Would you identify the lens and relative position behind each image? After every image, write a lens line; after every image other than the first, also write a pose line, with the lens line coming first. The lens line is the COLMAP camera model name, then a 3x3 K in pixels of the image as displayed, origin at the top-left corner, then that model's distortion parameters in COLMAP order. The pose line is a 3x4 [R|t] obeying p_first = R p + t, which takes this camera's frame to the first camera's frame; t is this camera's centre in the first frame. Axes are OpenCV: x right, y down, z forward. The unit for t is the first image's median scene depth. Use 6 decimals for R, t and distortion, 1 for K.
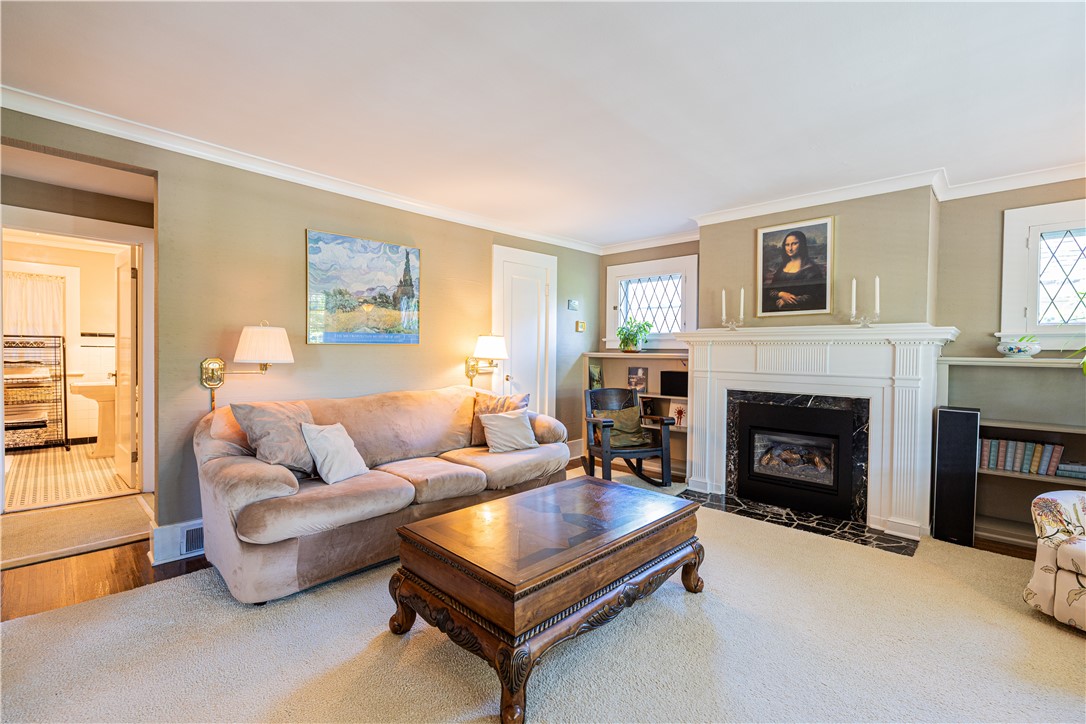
lens RADIAL K [[475.4, 0, 543.0], [0, 475.4, 362.0], [0, 0, 1]] dist [0.000491, 0.000051]
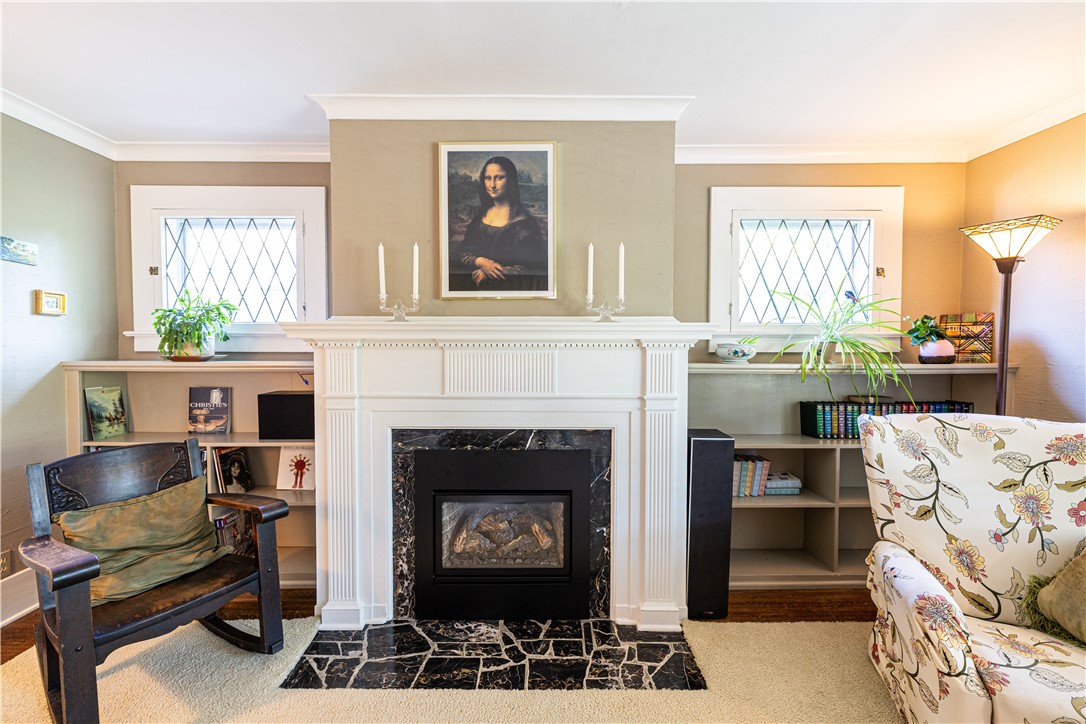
lens RADIAL K [[456.1, 0, 545.5], [0, 456.1, 359.1], [0, 0, 1]] dist [-0.000931, -0.000054]
pose [[0.715811, -0.026863, 0.697777, 0.154772], [0.020843, 0.999636, 0.017103, -0.028019], [-0.697983, 0.002301, 0.716111, 0.516430]]
